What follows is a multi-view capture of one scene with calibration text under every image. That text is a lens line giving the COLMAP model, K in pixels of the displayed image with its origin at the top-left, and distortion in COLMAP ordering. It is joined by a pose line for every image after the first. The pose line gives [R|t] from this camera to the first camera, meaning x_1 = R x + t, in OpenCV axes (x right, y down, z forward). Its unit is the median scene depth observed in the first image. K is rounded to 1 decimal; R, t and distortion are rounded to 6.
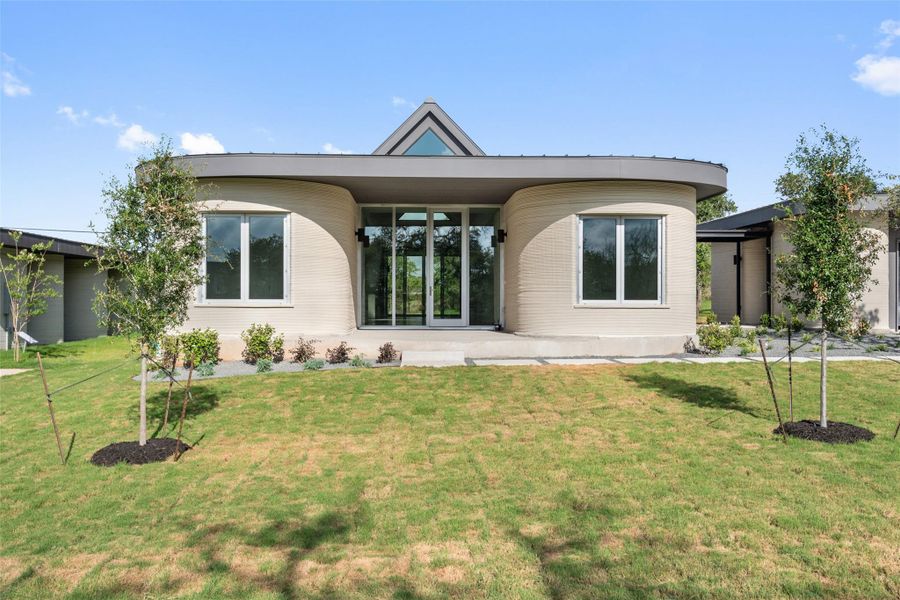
lens RADIAL K [[629.5, 0, 450.1], [0, 629.5, 346.5], [0, 0, 1]] dist [-0.012010, -0.002389]
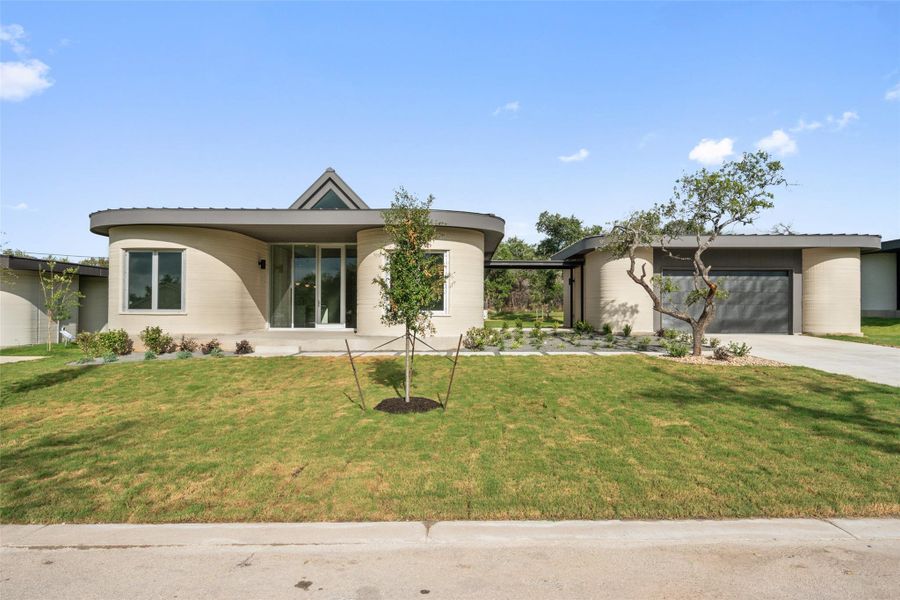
lens RADIAL K [[443.6, 0, 451.0], [0, 443.6, 339.1], [0, 0, 1]] dist [0.031152, 0.000321]
pose [[0.998543, 0.005741, -0.053657, 0.406208], [-0.006305, 0.999926, -0.010359, -0.000317], [0.053593, 0.010682, 0.998506, 0.009097]]
